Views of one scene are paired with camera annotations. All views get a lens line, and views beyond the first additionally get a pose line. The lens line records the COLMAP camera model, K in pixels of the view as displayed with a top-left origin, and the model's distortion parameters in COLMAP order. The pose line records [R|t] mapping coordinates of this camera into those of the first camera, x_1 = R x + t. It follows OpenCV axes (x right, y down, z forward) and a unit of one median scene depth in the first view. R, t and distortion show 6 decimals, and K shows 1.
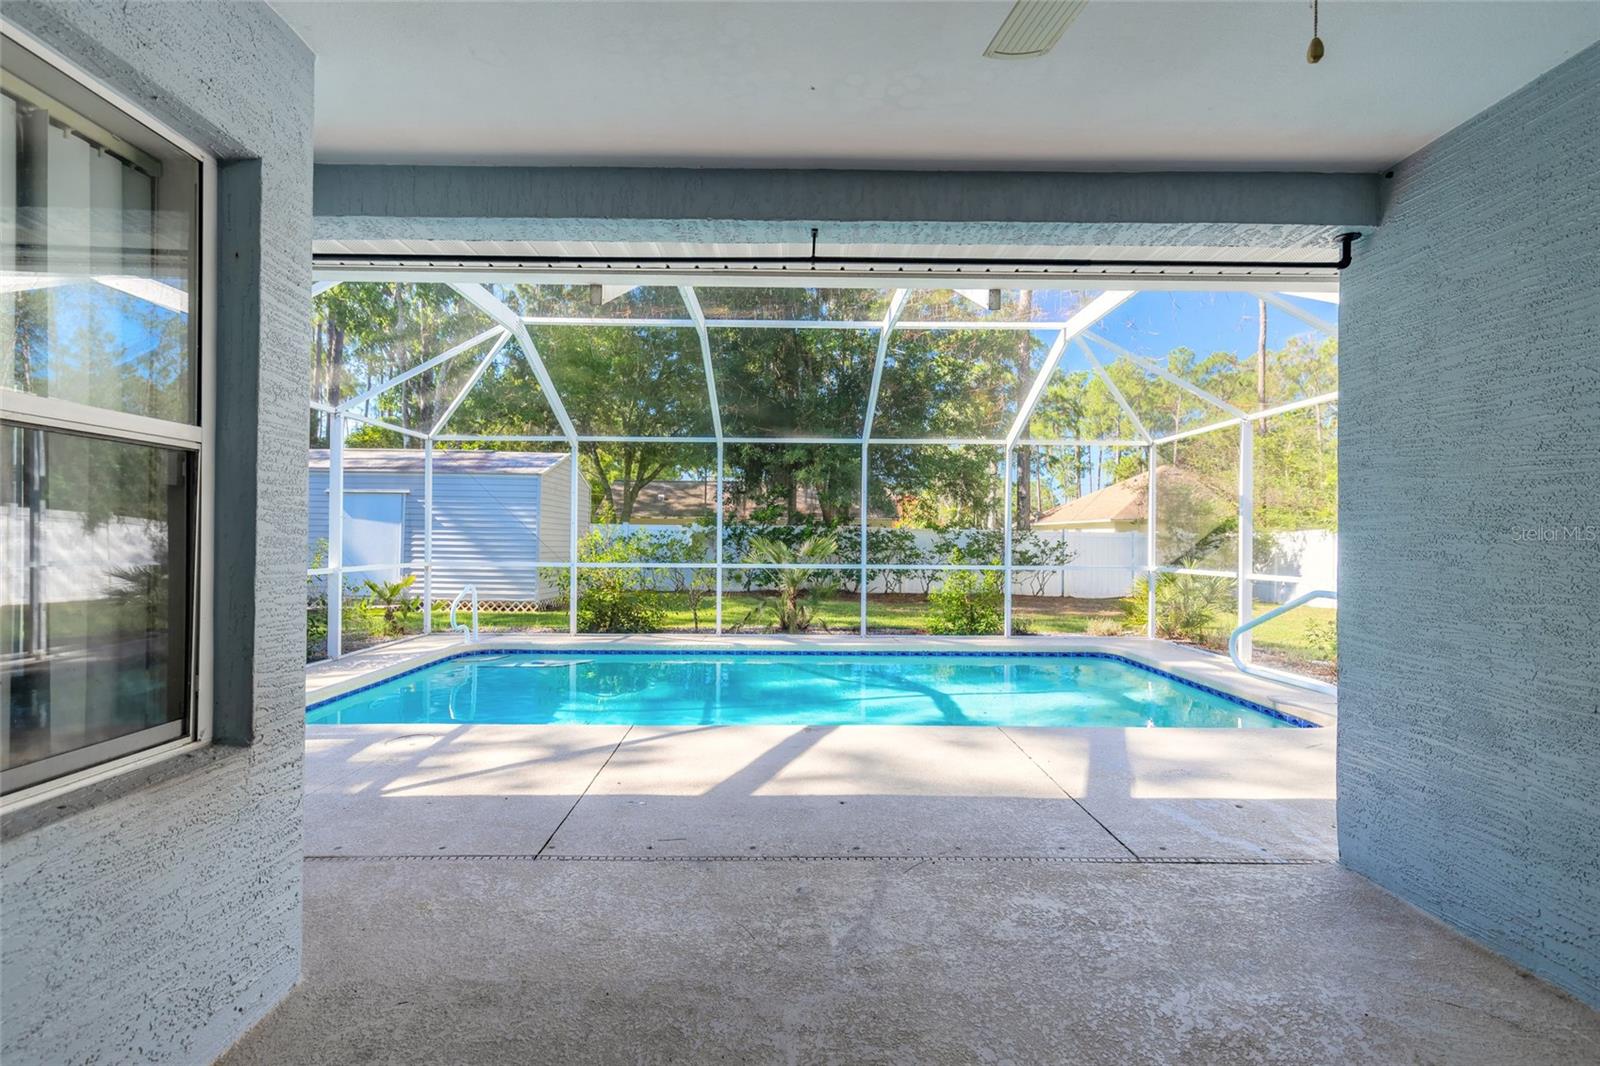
lens RADIAL K [[720.8, 0, 794.5], [0, 720.8, 536.1], [0, 0, 1]] dist [0.009669, -0.001221]
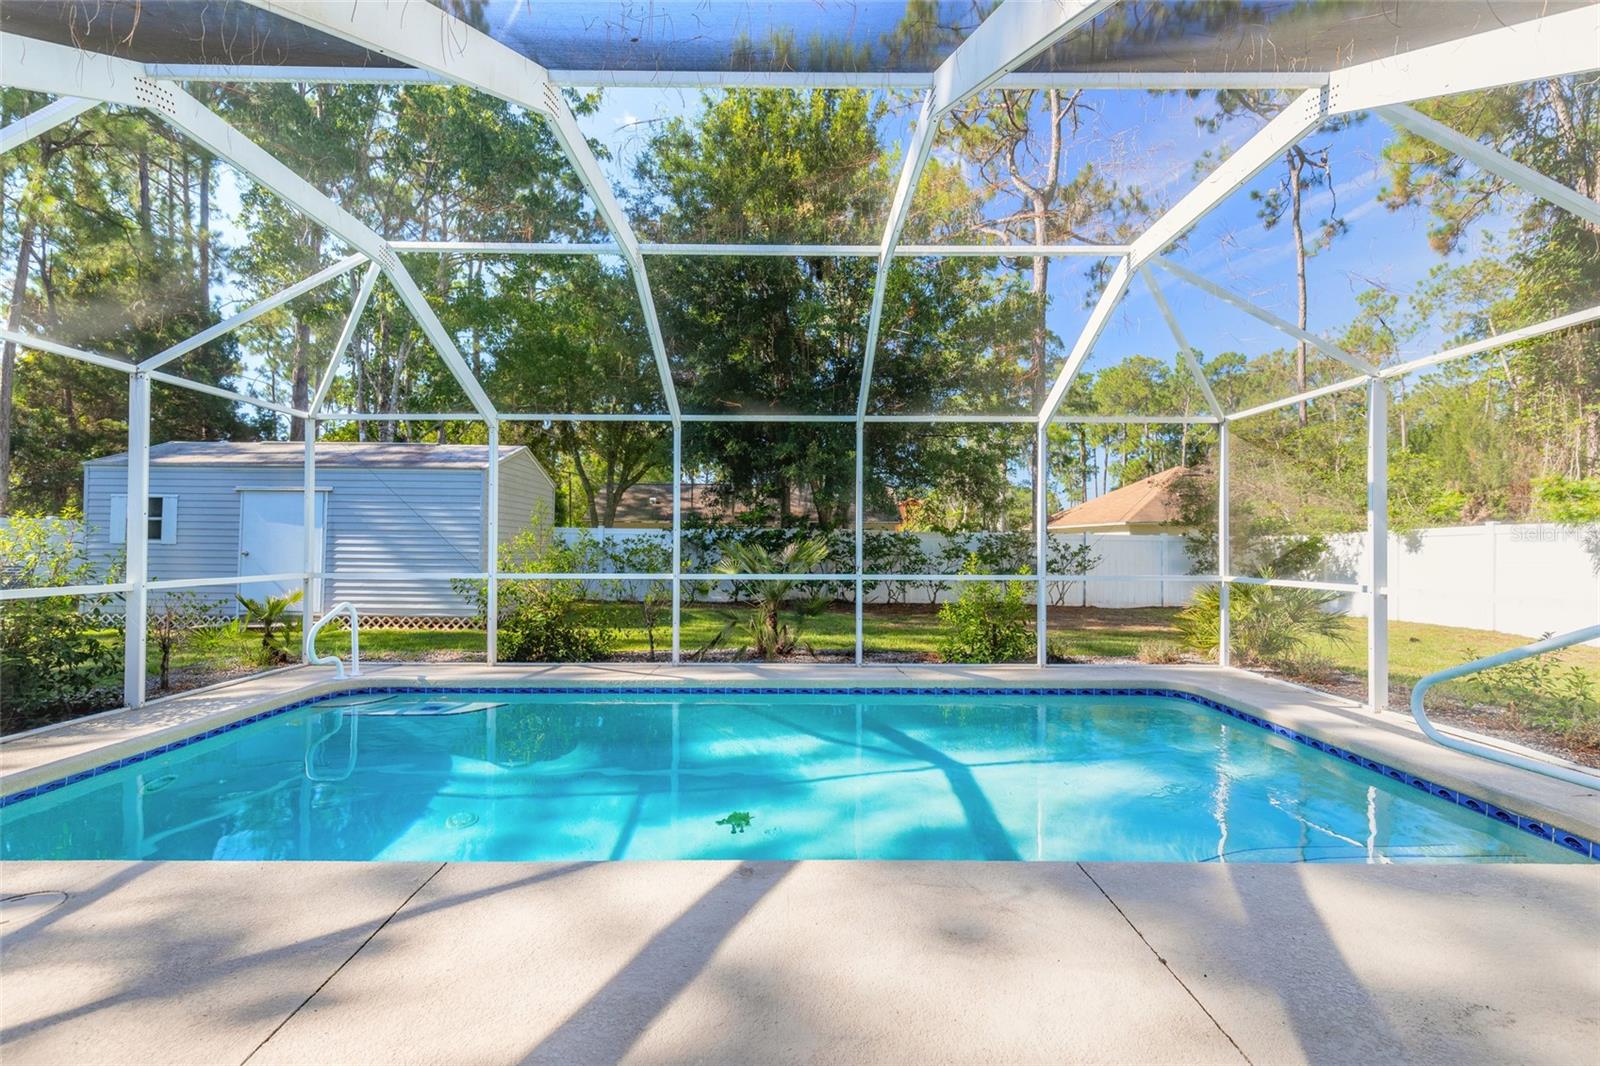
lens RADIAL K [[720.8, 0, 794.5], [0, 720.8, 536.1], [0, 0, 1]] dist [0.009669, -0.001221]
pose [[0.999985, -0.003493, -0.004309, 0.015137], [0.003459, 0.999964, -0.007782, 0.001721], [0.004336, 0.007767, 0.999960, 0.108753]]
